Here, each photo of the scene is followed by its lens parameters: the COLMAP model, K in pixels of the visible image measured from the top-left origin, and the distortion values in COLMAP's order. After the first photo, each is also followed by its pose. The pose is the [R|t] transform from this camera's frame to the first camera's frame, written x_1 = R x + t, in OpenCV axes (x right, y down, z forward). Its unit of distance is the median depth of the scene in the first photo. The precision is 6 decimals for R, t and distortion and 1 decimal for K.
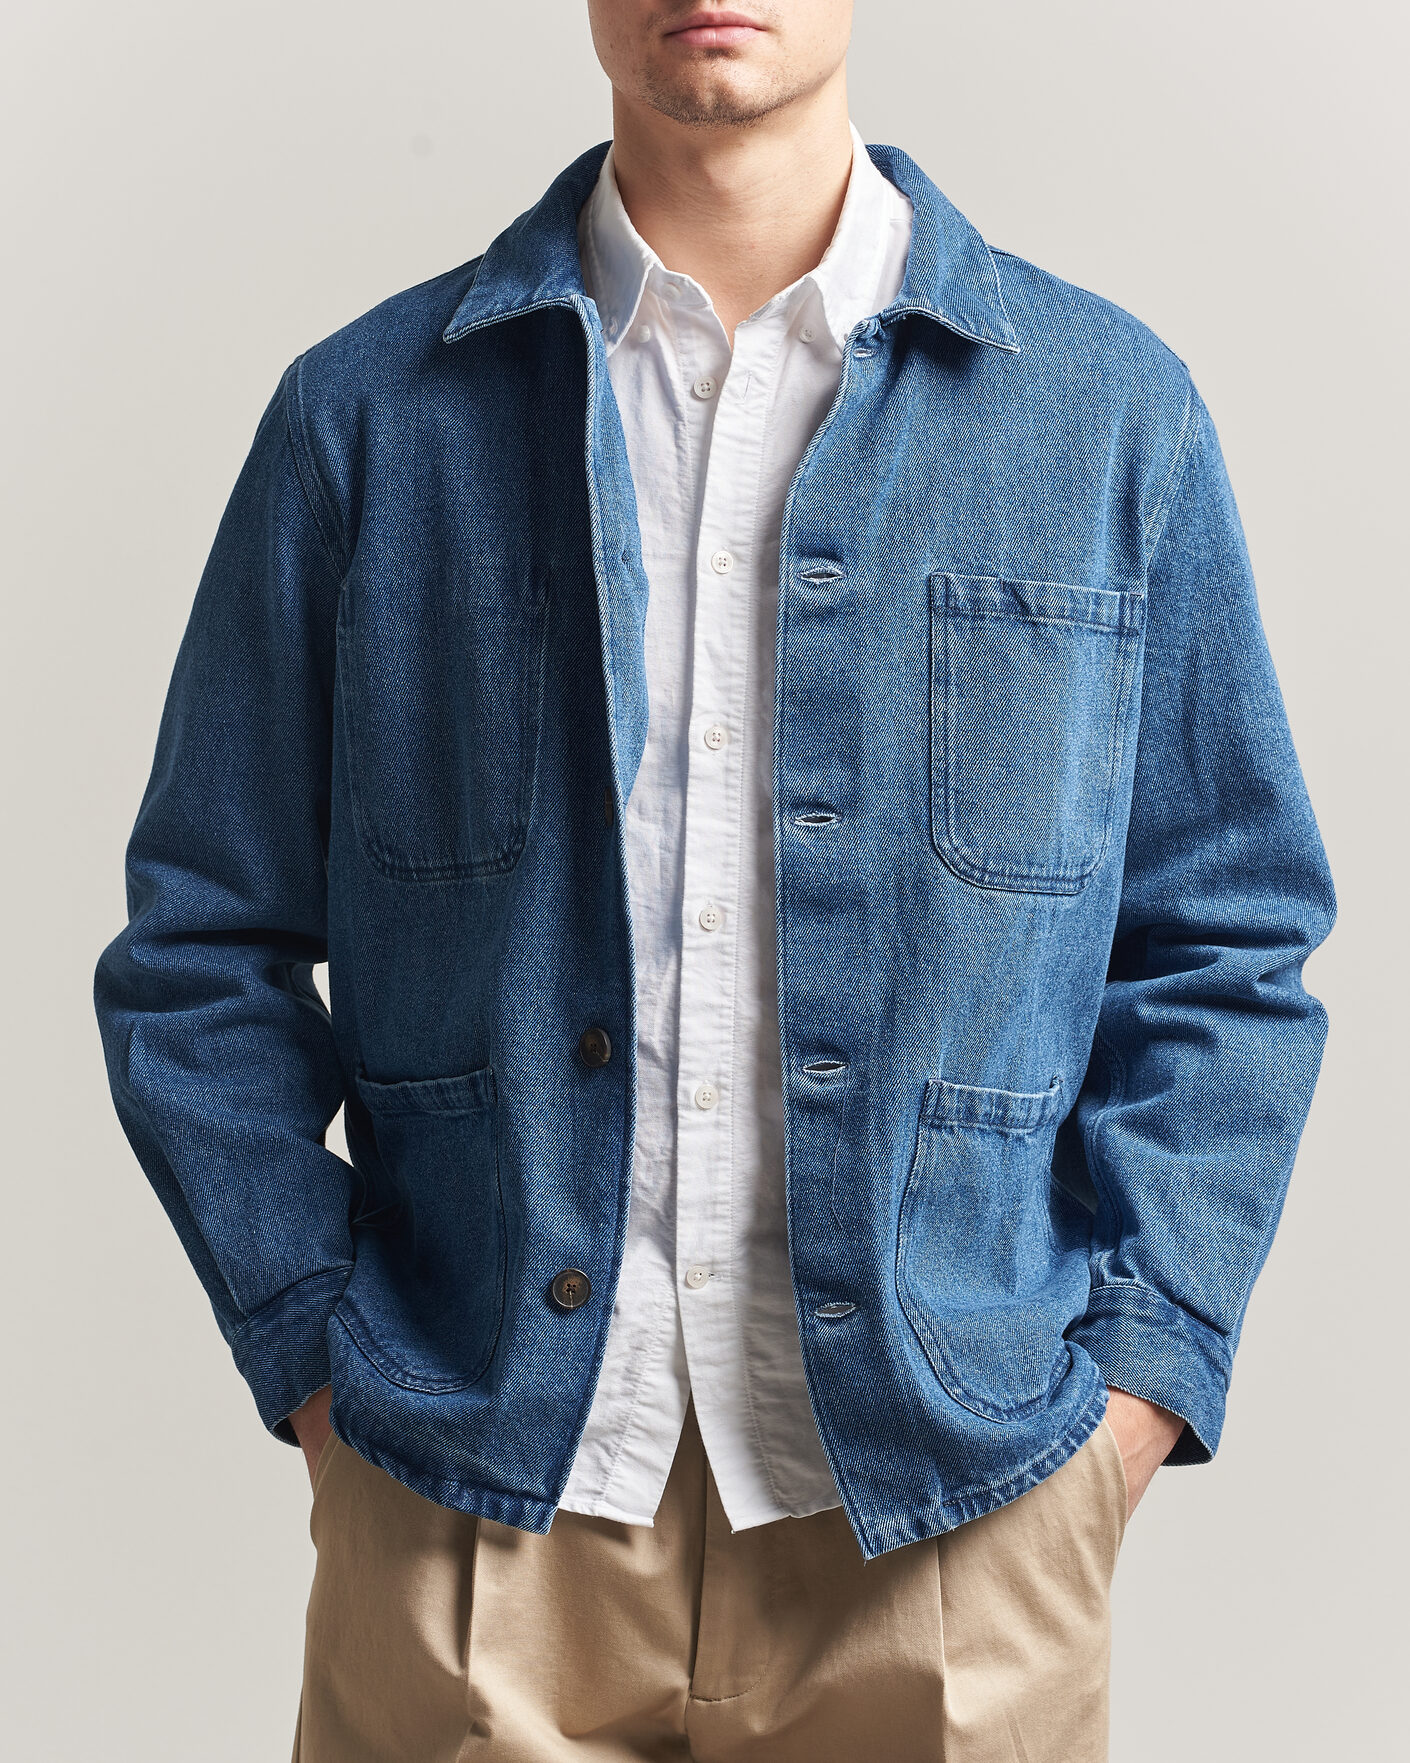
lens RADIAL K [[5425.3, 0, 705.0], [0, 5425.3, 881.5], [0, 0, 1]] dist [-0.090430, -2.937078]
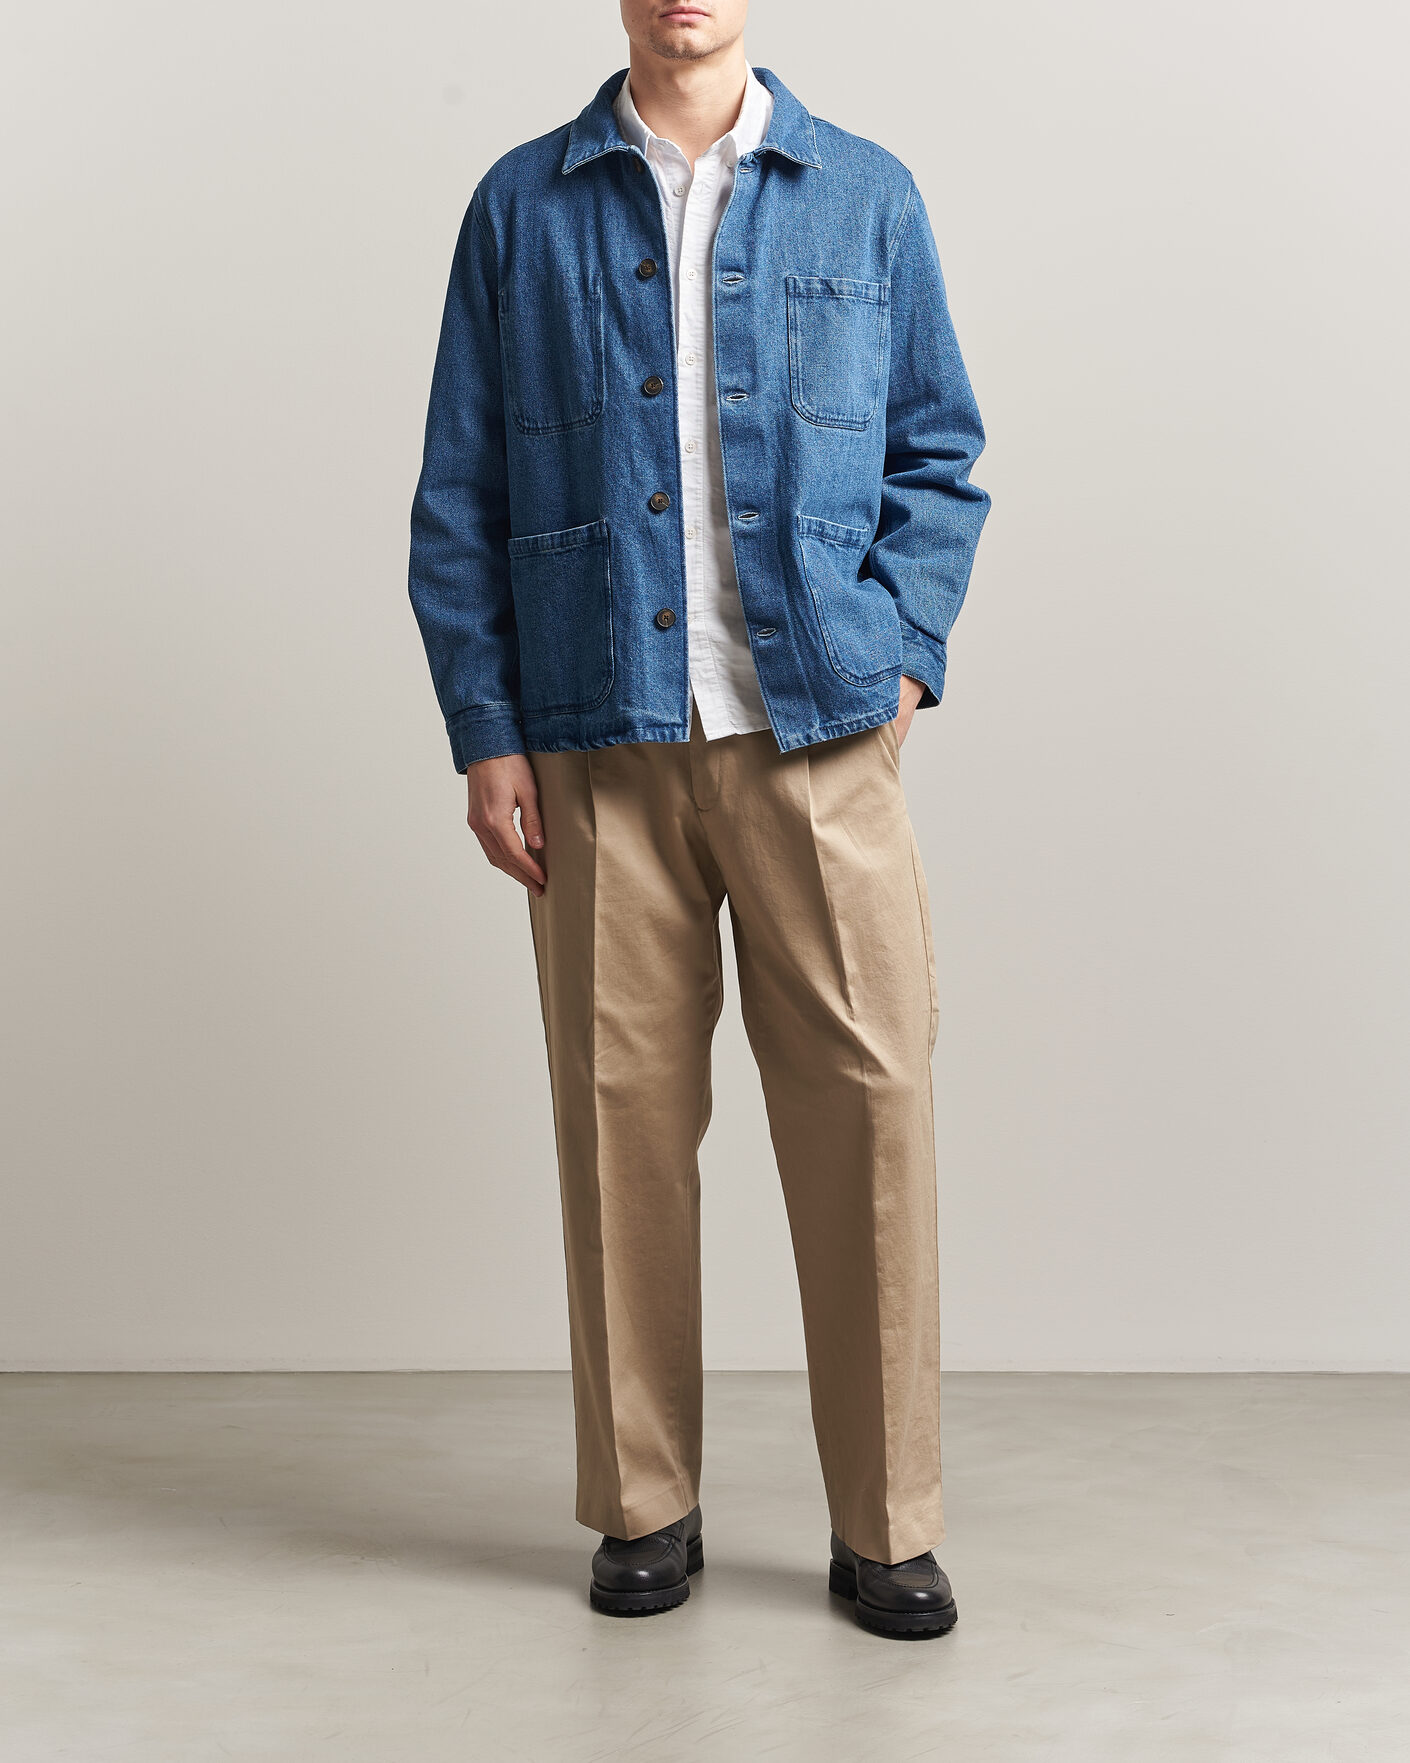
lens RADIAL K [[5425.3, 0, 705.0], [0, 5425.3, 881.5], [0, 0, 1]] dist [-0.090430, -2.937078]
pose [[0.992138, -0.038673, 0.119023, -0.241518], [0.036976, 0.999181, 0.016437, 0.136808], [-0.119561, -0.011907, 0.992755, -1.030351]]
